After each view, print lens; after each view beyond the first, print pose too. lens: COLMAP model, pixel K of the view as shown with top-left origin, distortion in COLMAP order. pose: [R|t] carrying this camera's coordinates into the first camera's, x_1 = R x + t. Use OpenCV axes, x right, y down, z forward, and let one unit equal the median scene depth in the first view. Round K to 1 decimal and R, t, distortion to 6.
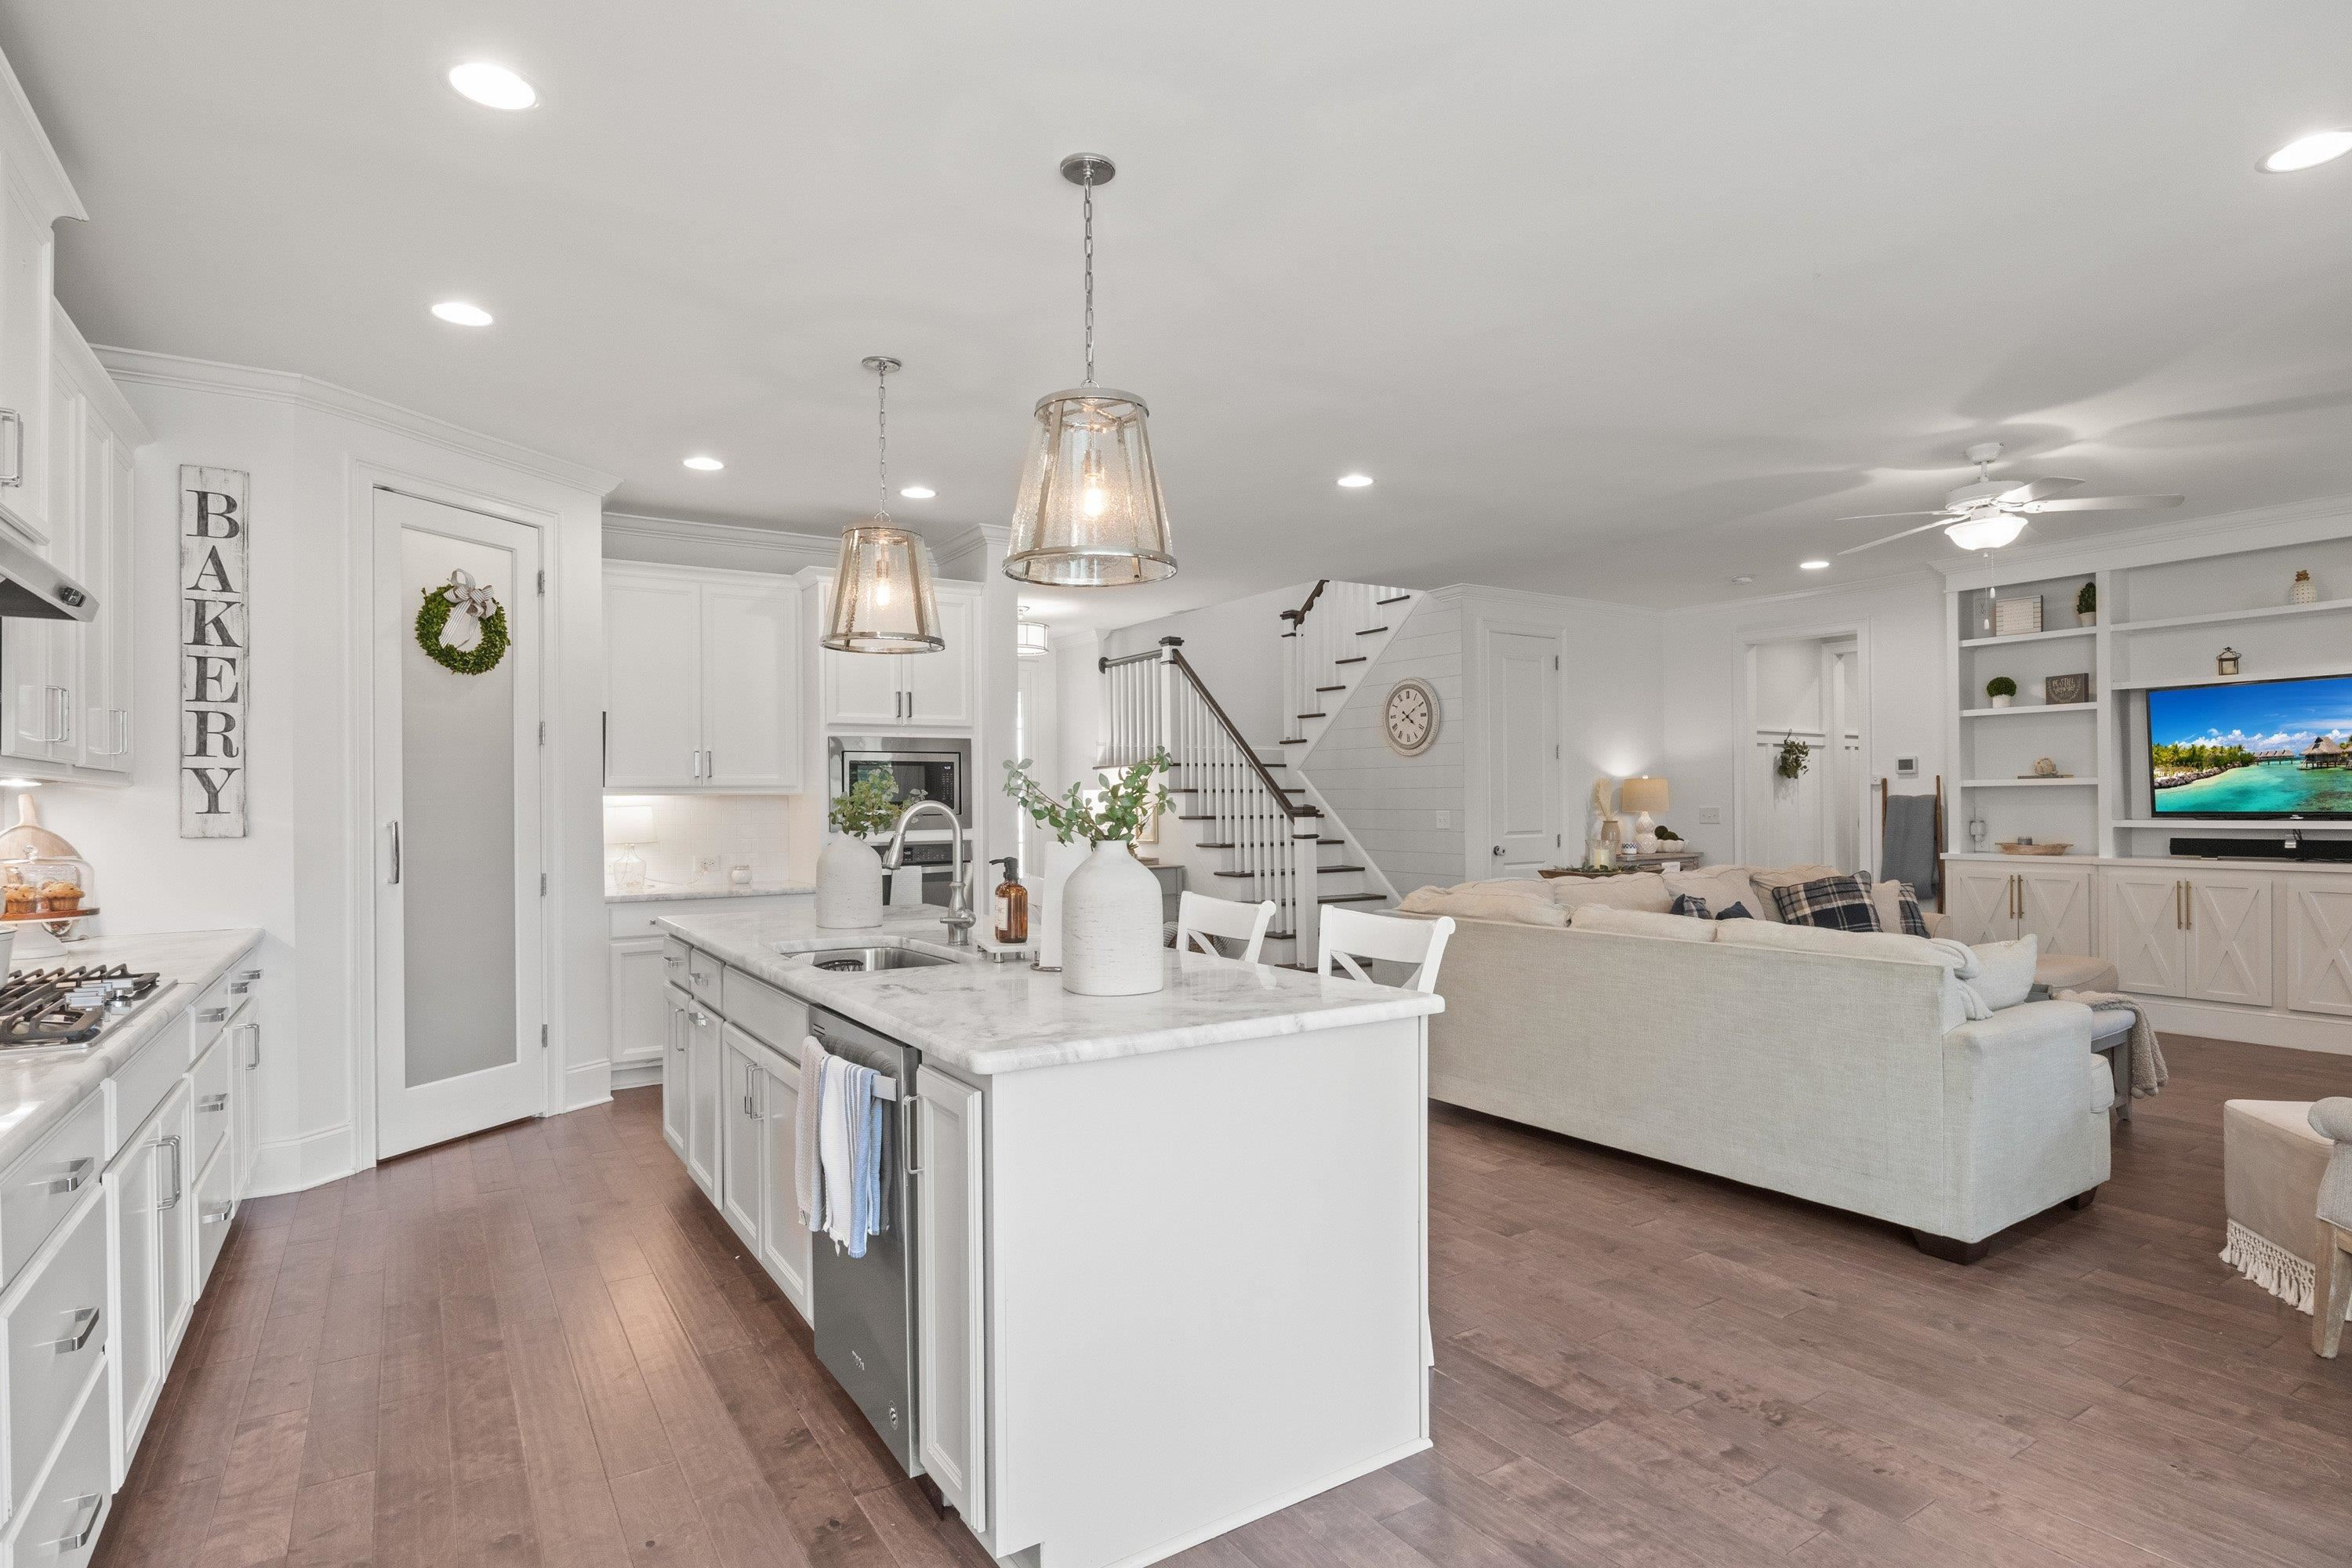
lens RADIAL K [[1206.5, 0, 1187.4], [0, 1206.5, 774.0], [0, 0, 1]] dist [-0.003081, 0.000323]
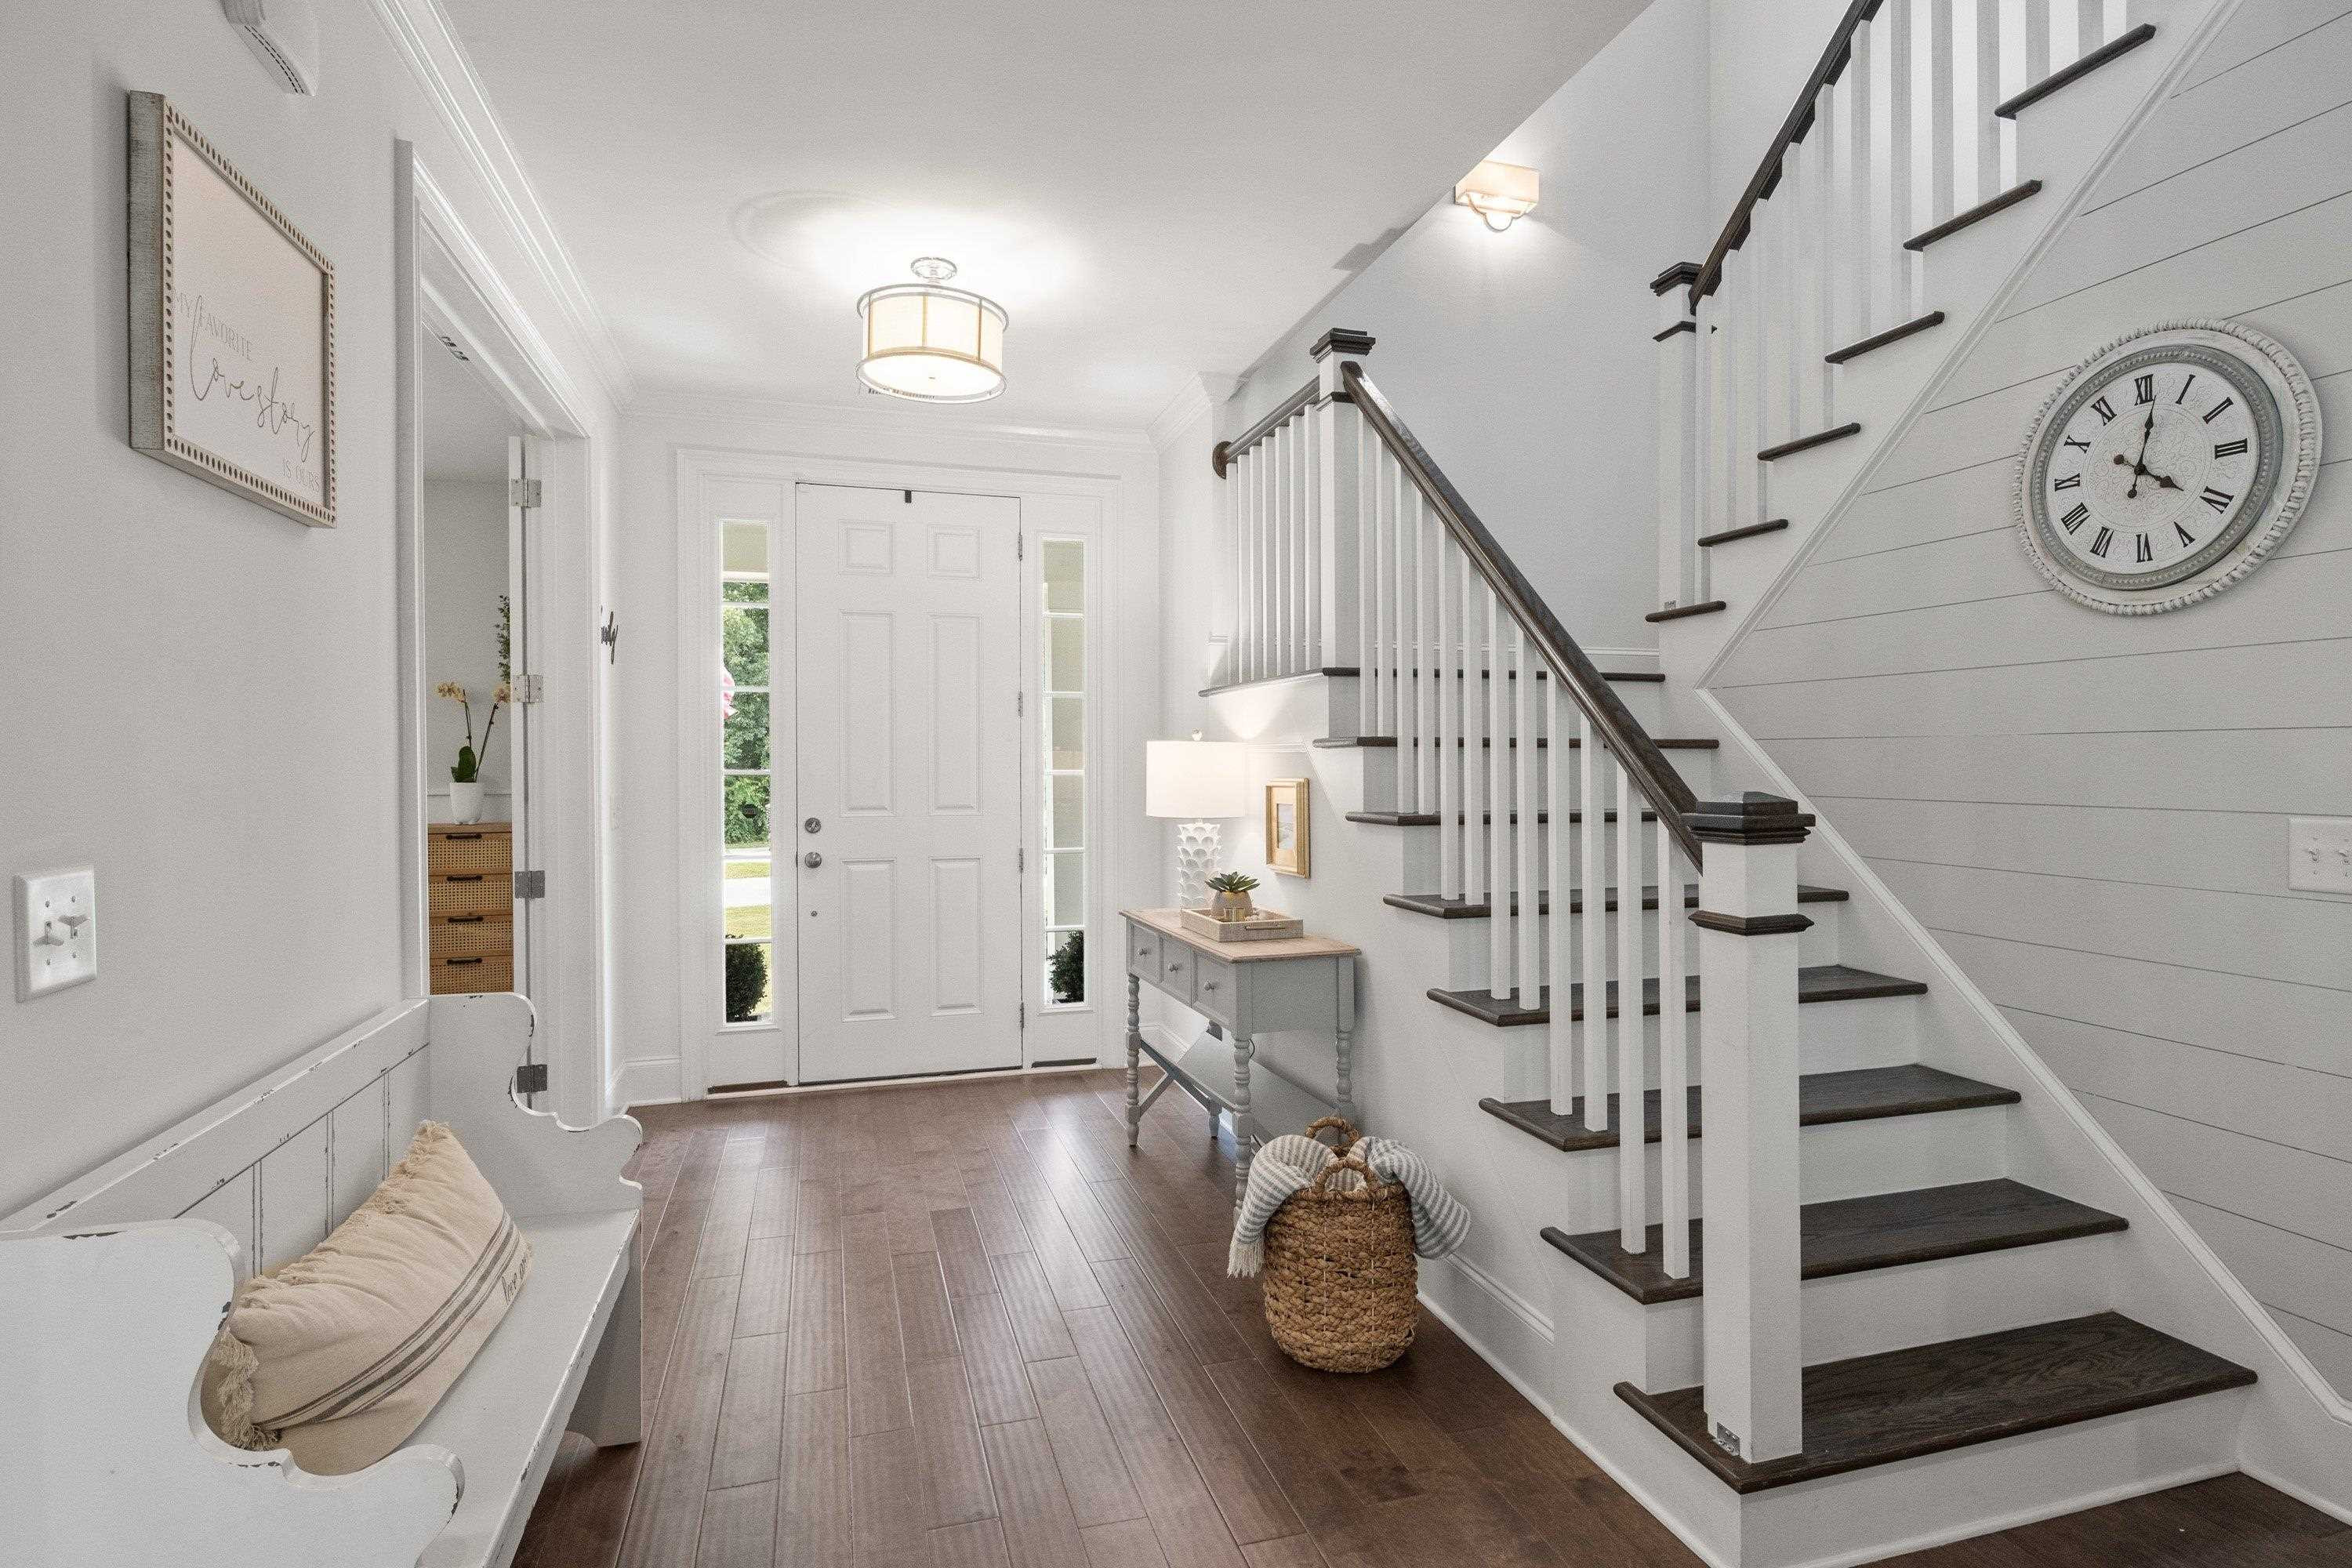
lens RADIAL K [[1206.5, 0, 1187.4], [0, 1206.5, 774.0], [0, 0, 1]] dist [-0.003081, 0.000323]
pose [[0.958362, 0.007349, -0.285461, 0.051094], [0.002575, 0.999406, 0.034373, 0.011017], [0.285544, -0.033677, 0.957774, 0.648388]]
